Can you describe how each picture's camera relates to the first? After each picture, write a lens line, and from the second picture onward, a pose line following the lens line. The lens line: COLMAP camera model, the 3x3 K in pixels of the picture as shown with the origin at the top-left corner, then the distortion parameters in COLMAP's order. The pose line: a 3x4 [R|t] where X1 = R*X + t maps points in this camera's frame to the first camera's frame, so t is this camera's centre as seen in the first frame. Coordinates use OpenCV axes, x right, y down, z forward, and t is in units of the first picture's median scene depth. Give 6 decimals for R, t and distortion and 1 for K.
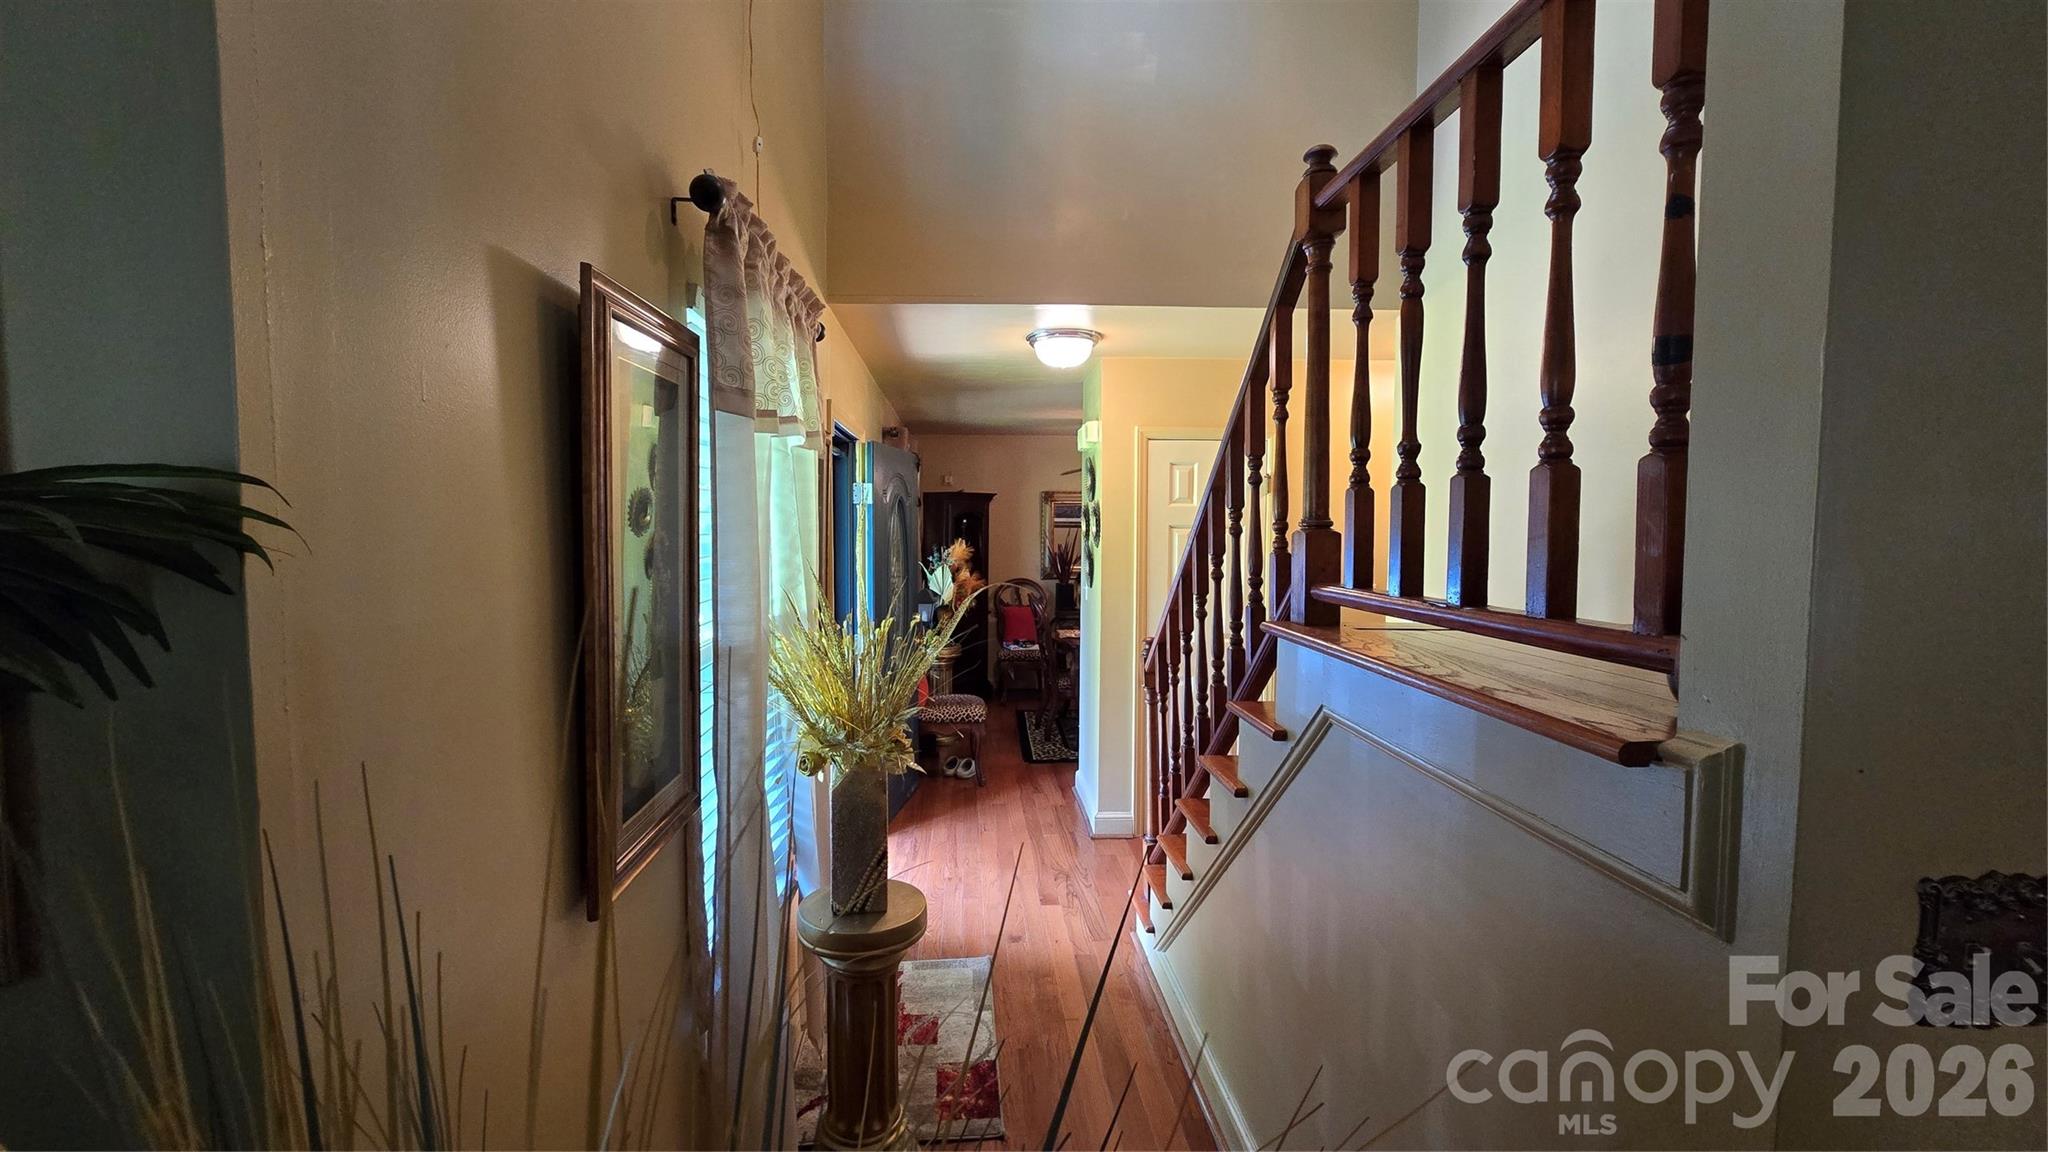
lens RADIAL K [[835.4, 0, 1021.2], [0, 835.4, 564.1], [0, 0, 1]] dist [0.000114, 0.000173]
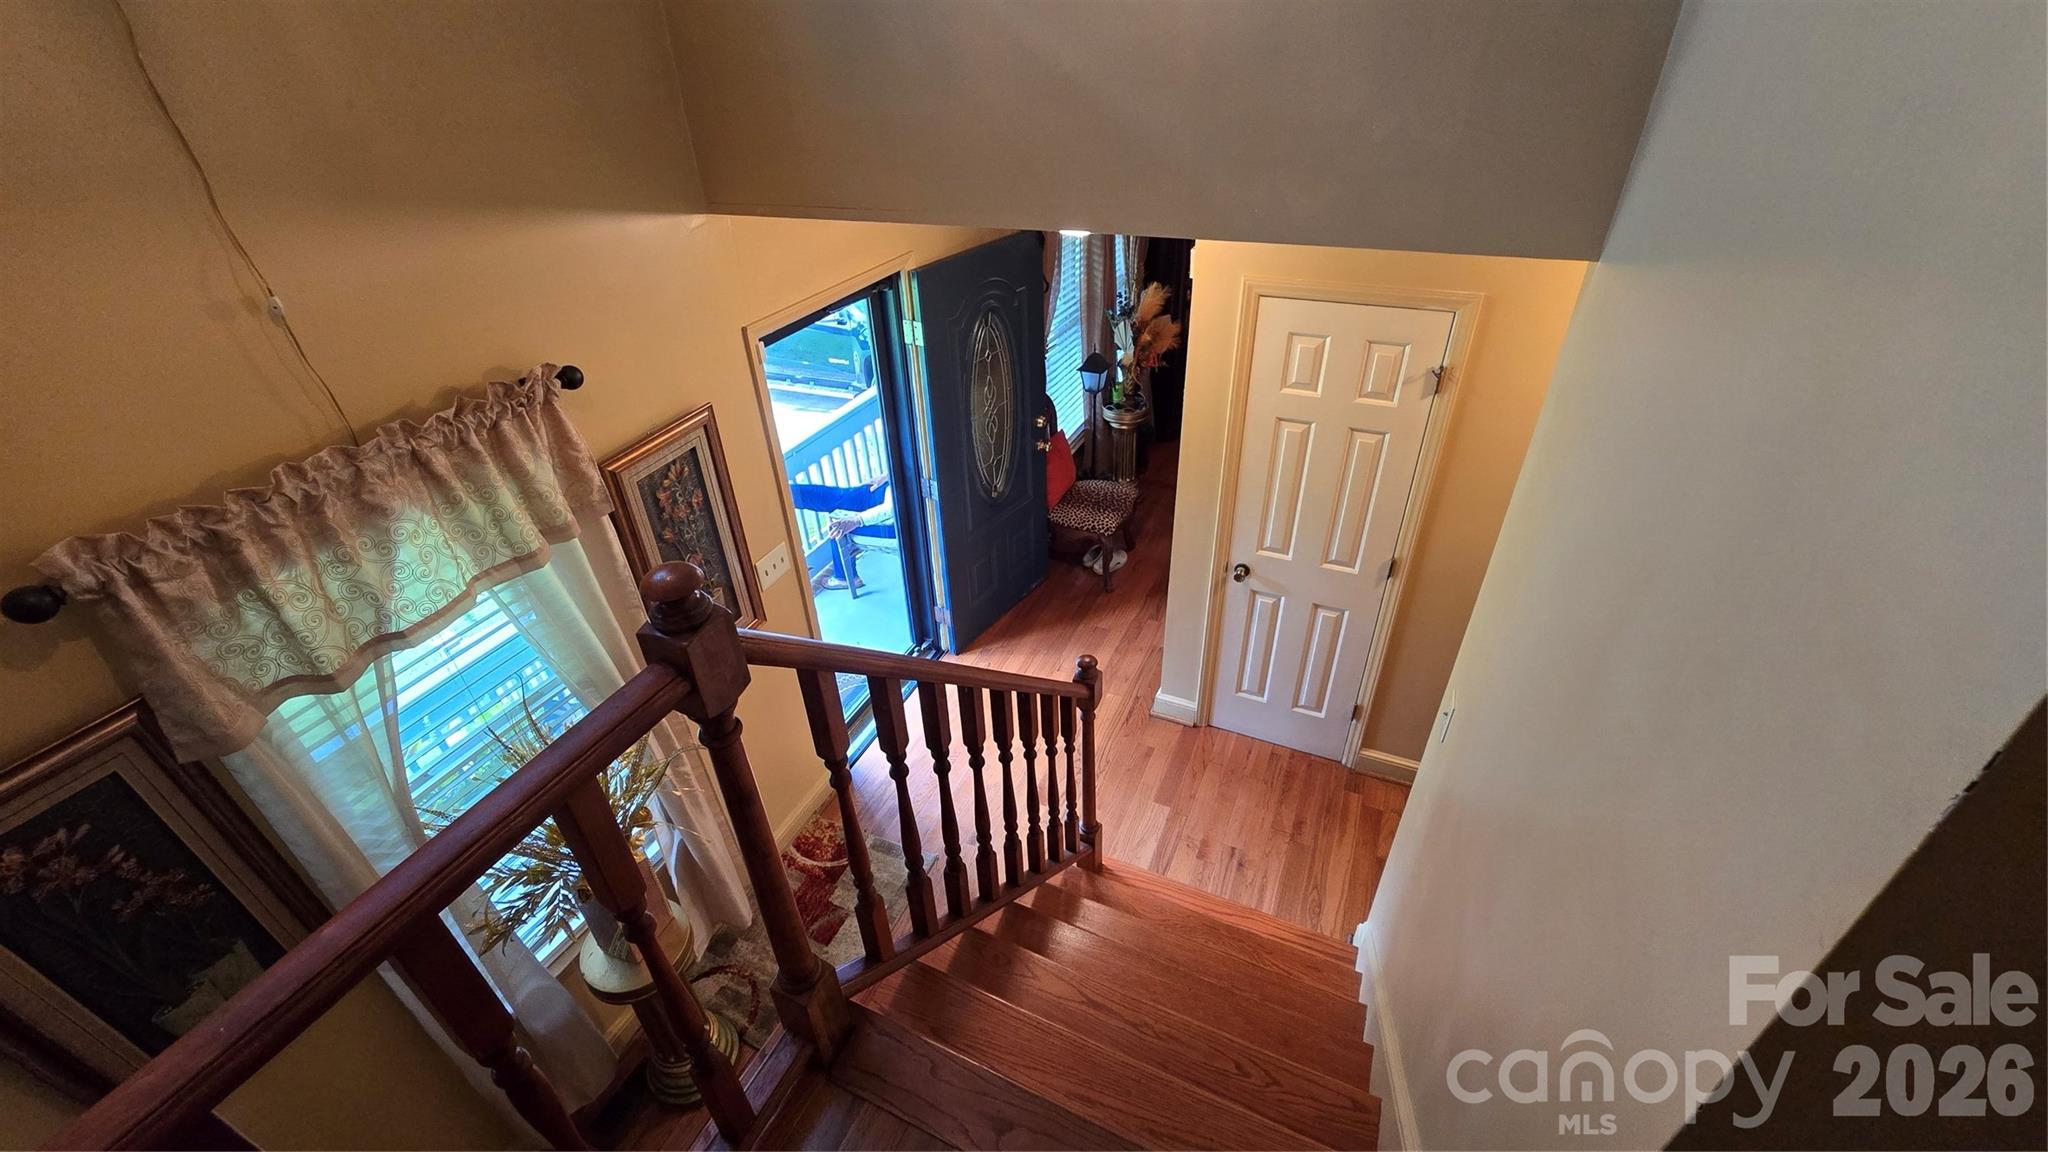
lens RADIAL K [[835.4, 0, 1007.0], [0, 835.4, 575.2], [0, 0, 1]] dist [0.000114, 0.000173]
pose [[0.873026, 0.239835, -0.424622, 0.219918], [0.016998, 0.855217, 0.517992, -0.216811], [0.487377, -0.459439, 0.742550, 0.205290]]
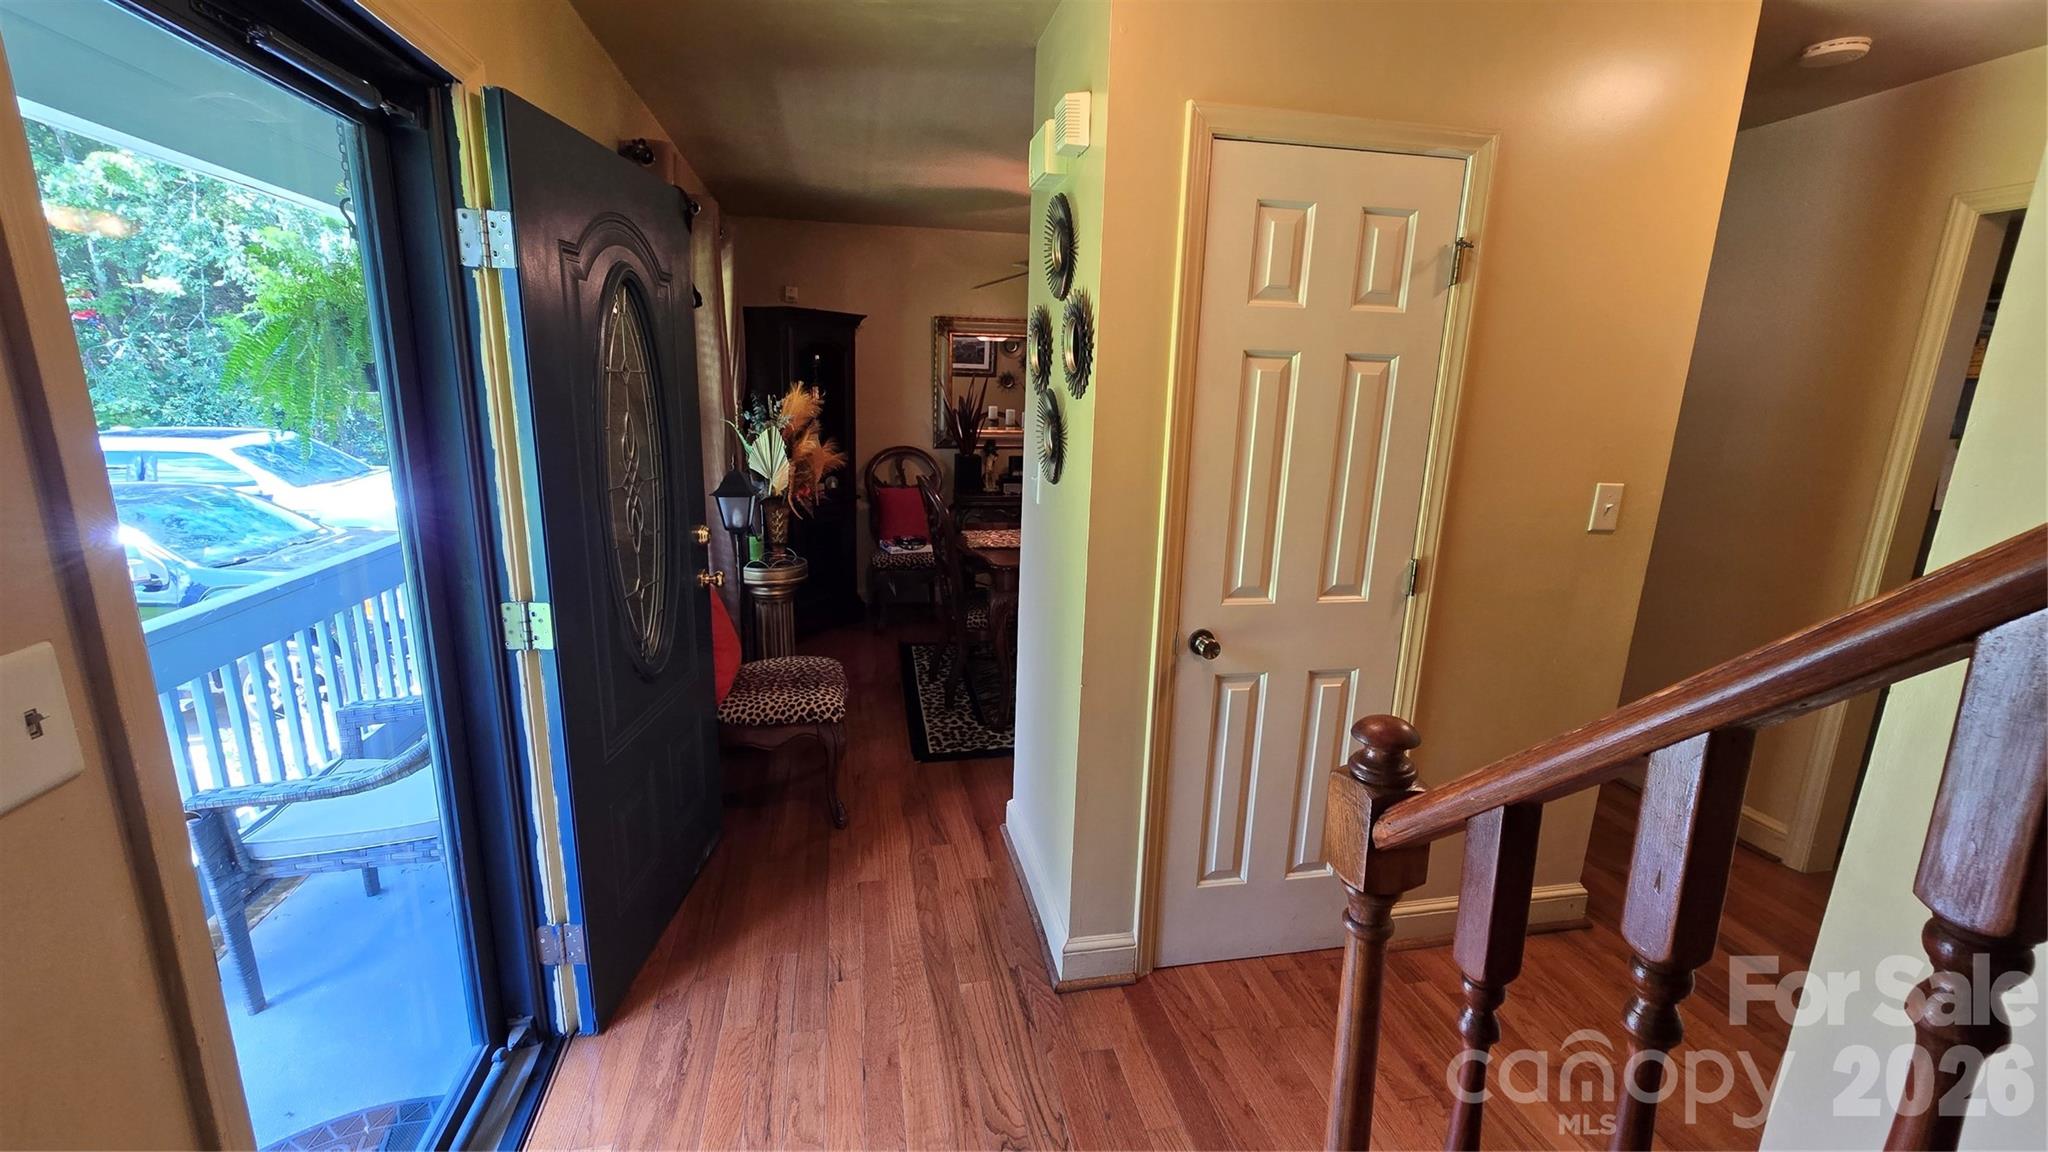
lens RADIAL K [[835.4, 0, 1008.9], [0, 835.4, 572.1], [0, 0, 1]] dist [0.000114, 0.000173]
pose [[0.992001, -0.007889, 0.125980, -0.003224], [-0.014549, 0.984247, 0.176197, -0.004586], [-0.125385, -0.176621, 0.976260, 0.399805]]
